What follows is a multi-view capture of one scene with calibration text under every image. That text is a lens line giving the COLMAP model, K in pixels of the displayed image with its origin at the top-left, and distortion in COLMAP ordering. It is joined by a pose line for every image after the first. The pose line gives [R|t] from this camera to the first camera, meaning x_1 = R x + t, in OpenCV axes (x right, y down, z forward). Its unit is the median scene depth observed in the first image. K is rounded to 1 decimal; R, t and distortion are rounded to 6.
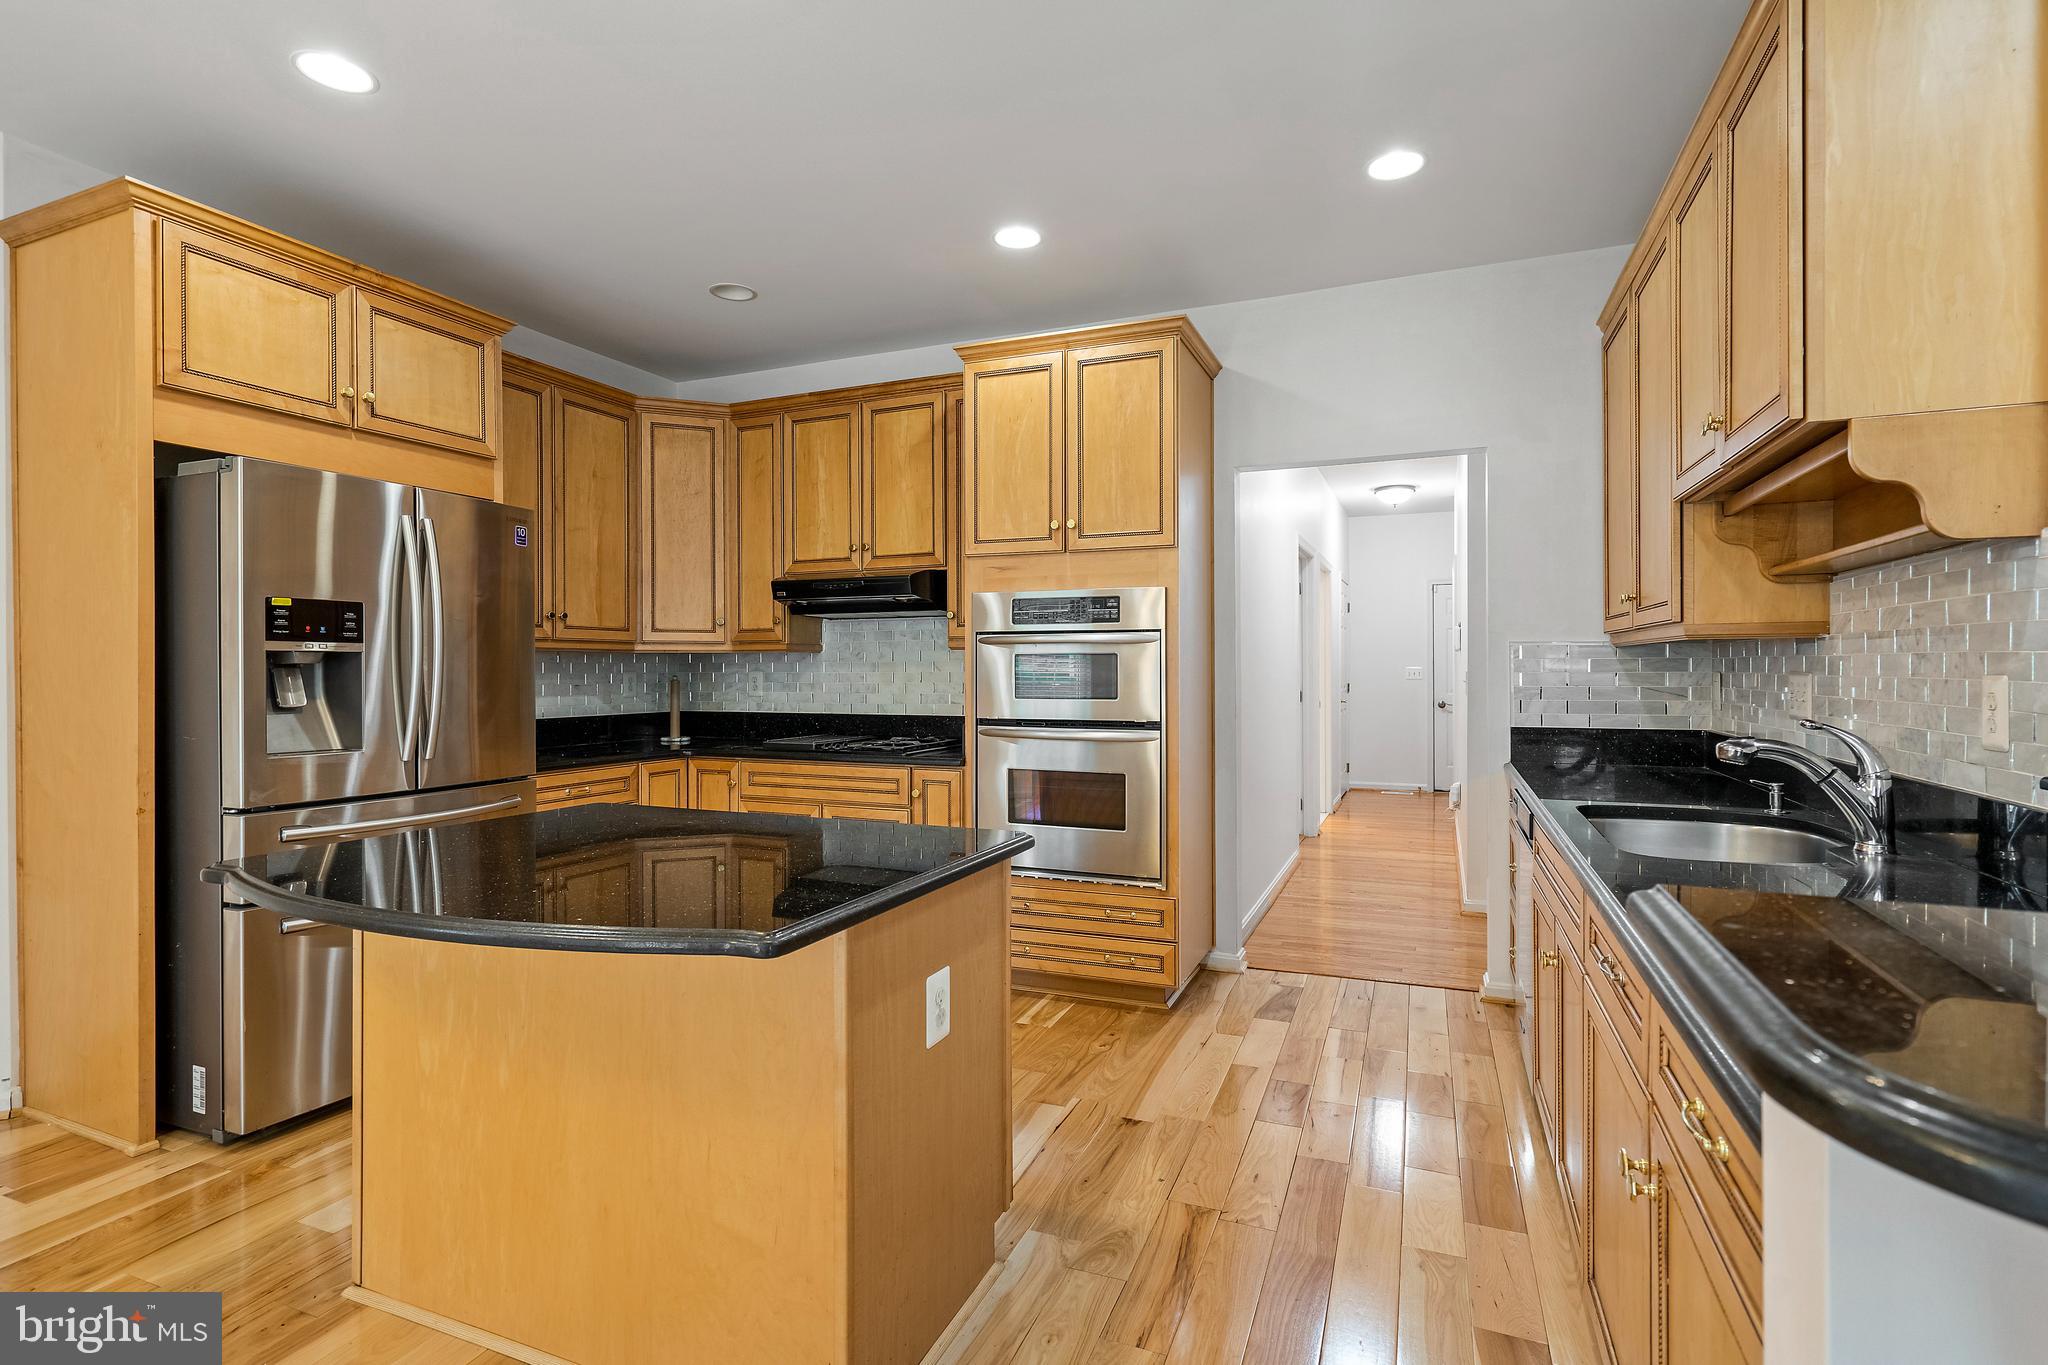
lens RADIAL K [[982.5, 0, 1021.9], [0, 982.5, 673.6], [0, 0, 1]] dist [0.000837, 0.000541]
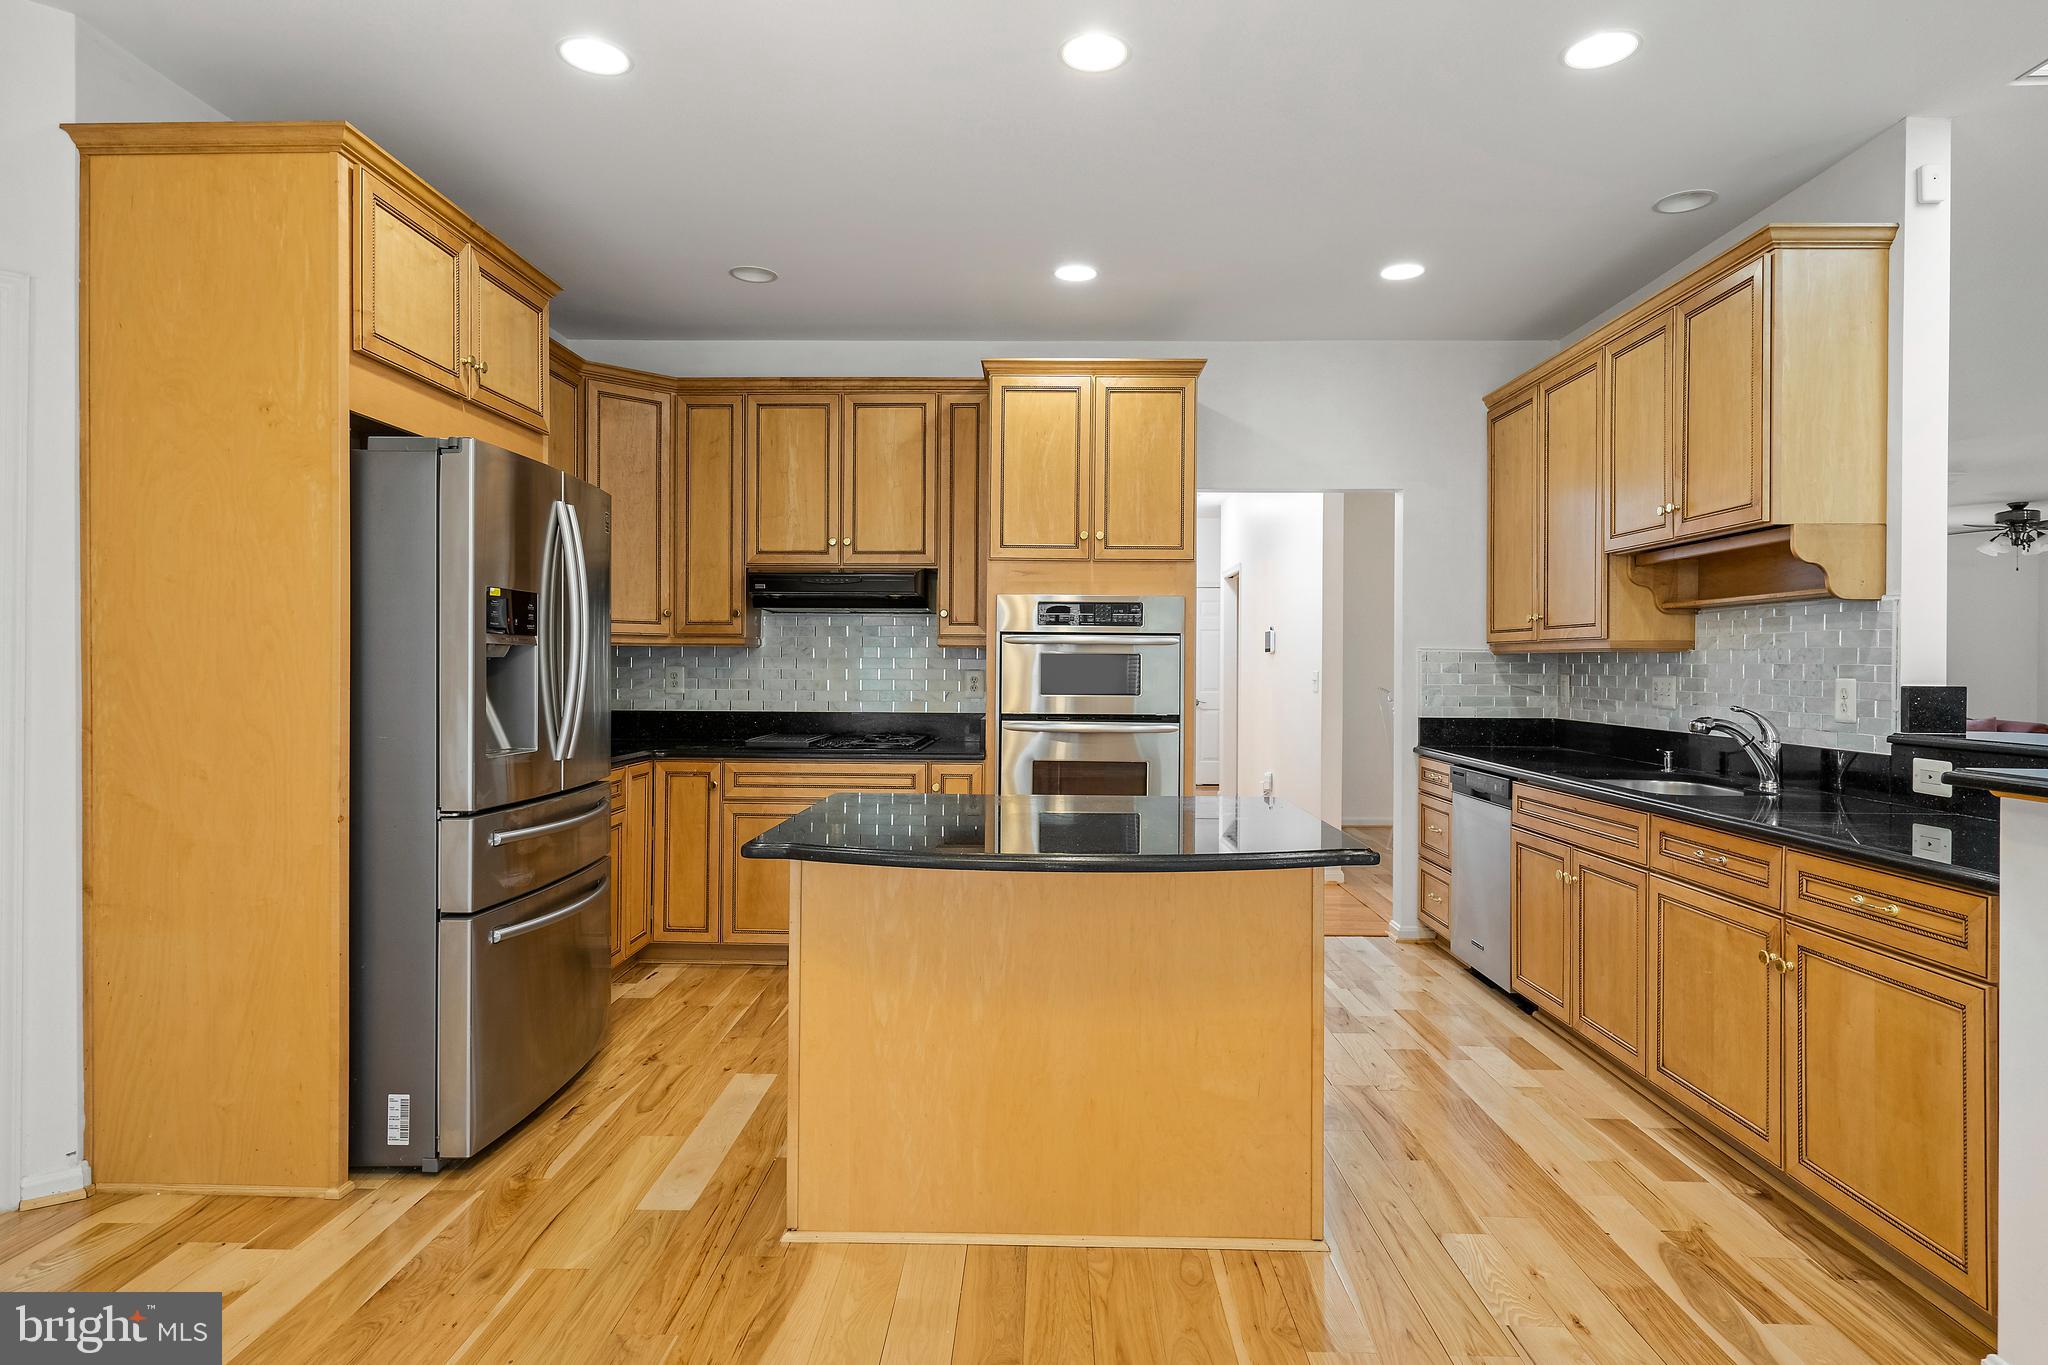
lens RADIAL K [[1127.4, 0, 1022.3], [0, 1127.4, 669.2], [0, 0, 1]] dist [0.003627, 0.000736]
pose [[0.931193, 0.007008, 0.364459, -0.495626], [-0.007039, 0.999974, -0.001243, -0.000837], [-0.364458, -0.001408, 0.931219, -0.142679]]
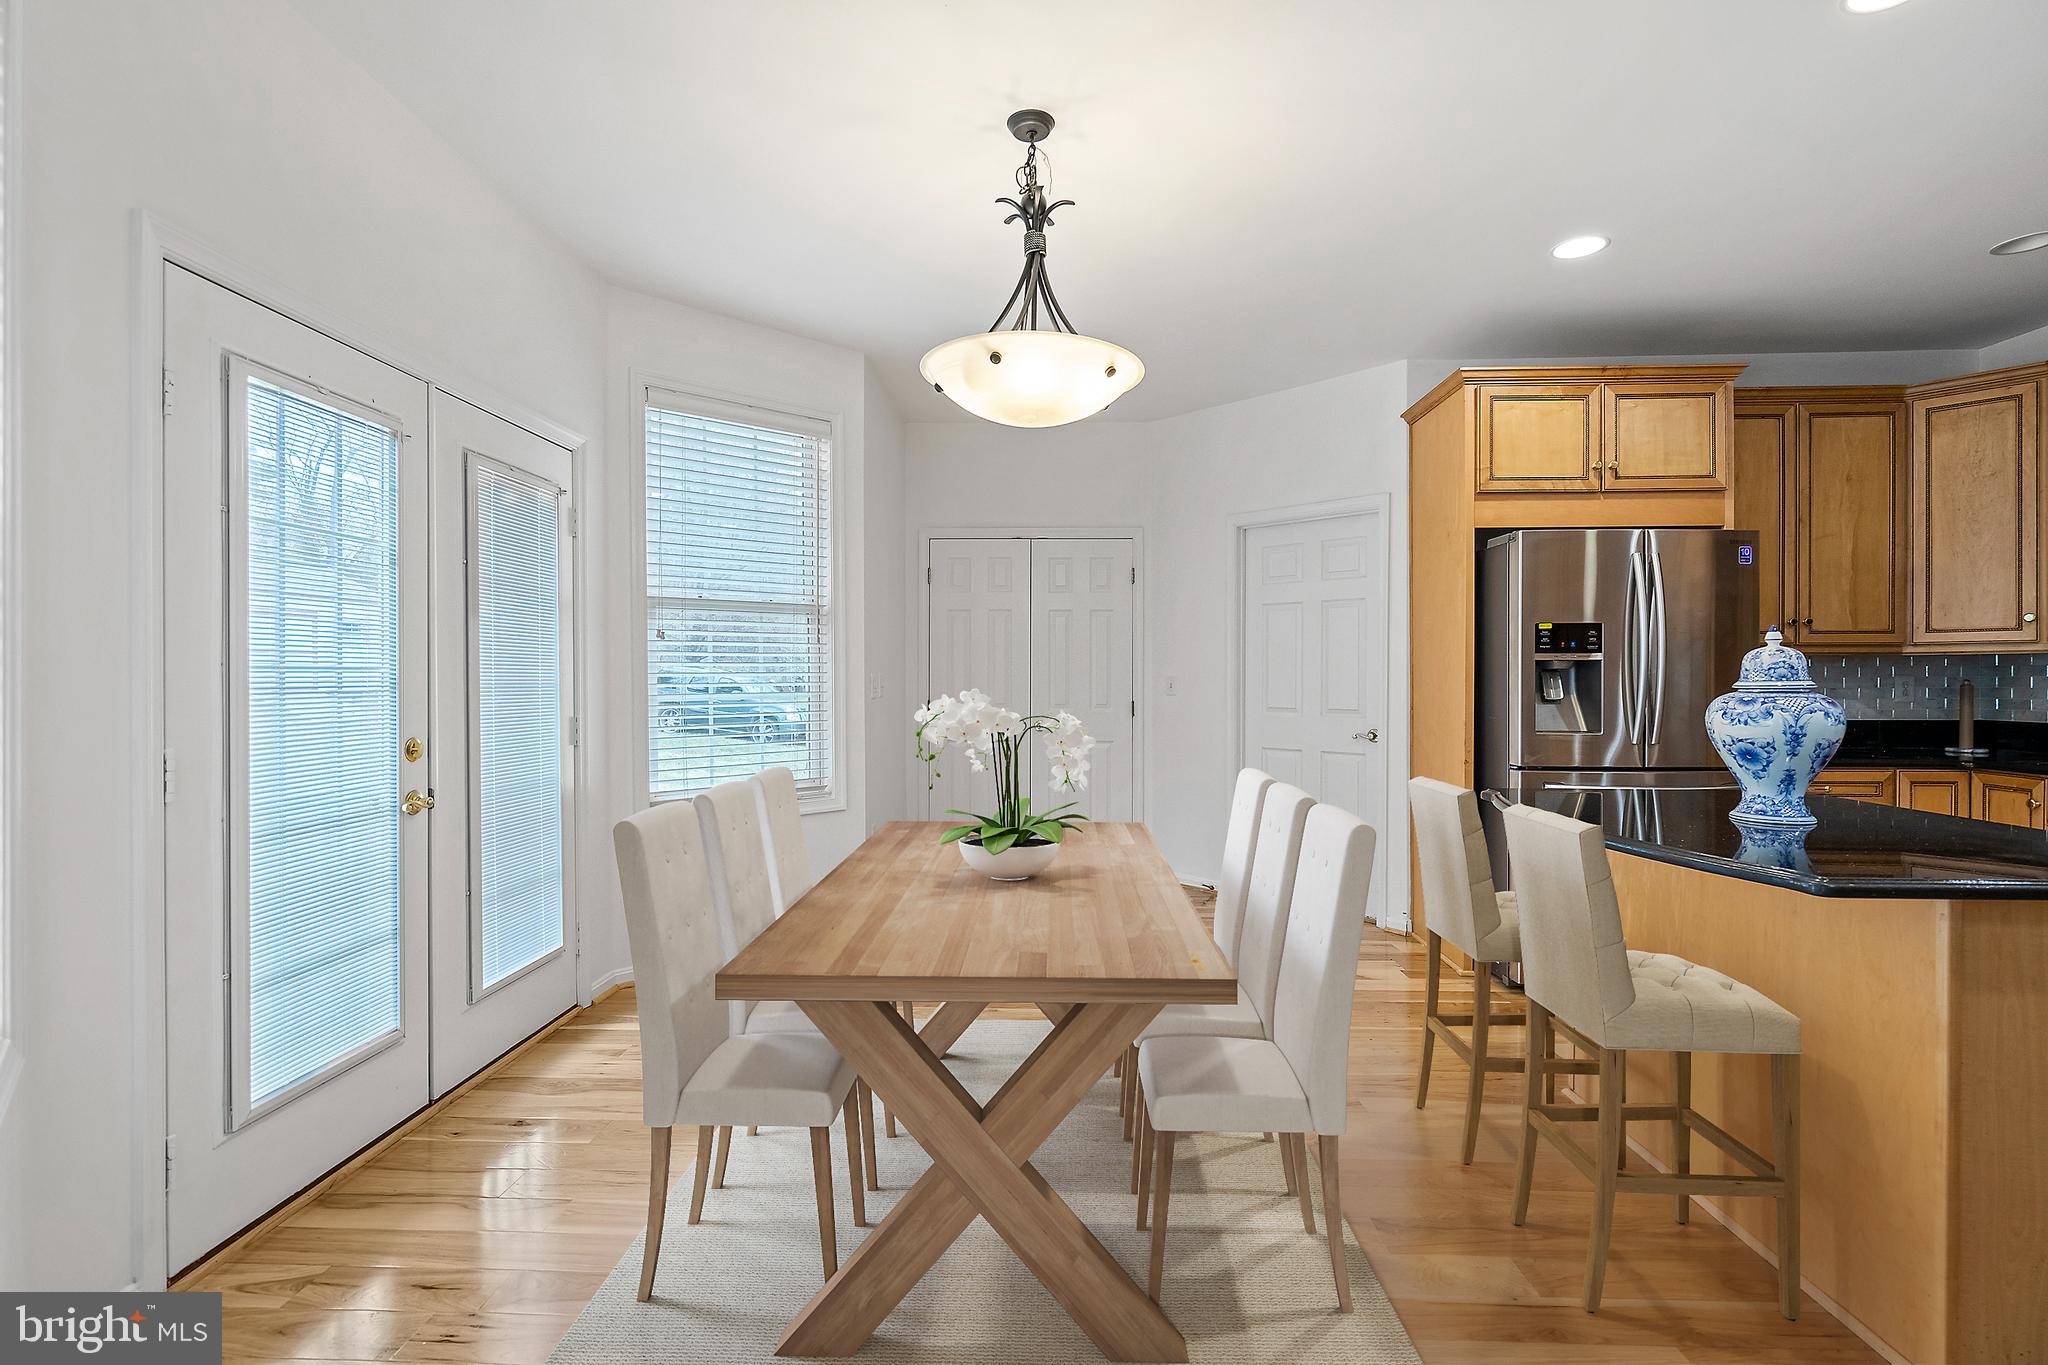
lens RADIAL K [[934.2, 0, 1024.0], [0, 934.2, 682.5], [0, 0, 1]] dist [-0.000885, 0.000434]
pose [[0.354024, 0.006801, -0.935212, 0.191981], [-0.003420, 0.999976, 0.005977, 0.003270], [0.935230, 0.001082, 0.354039, -0.149679]]
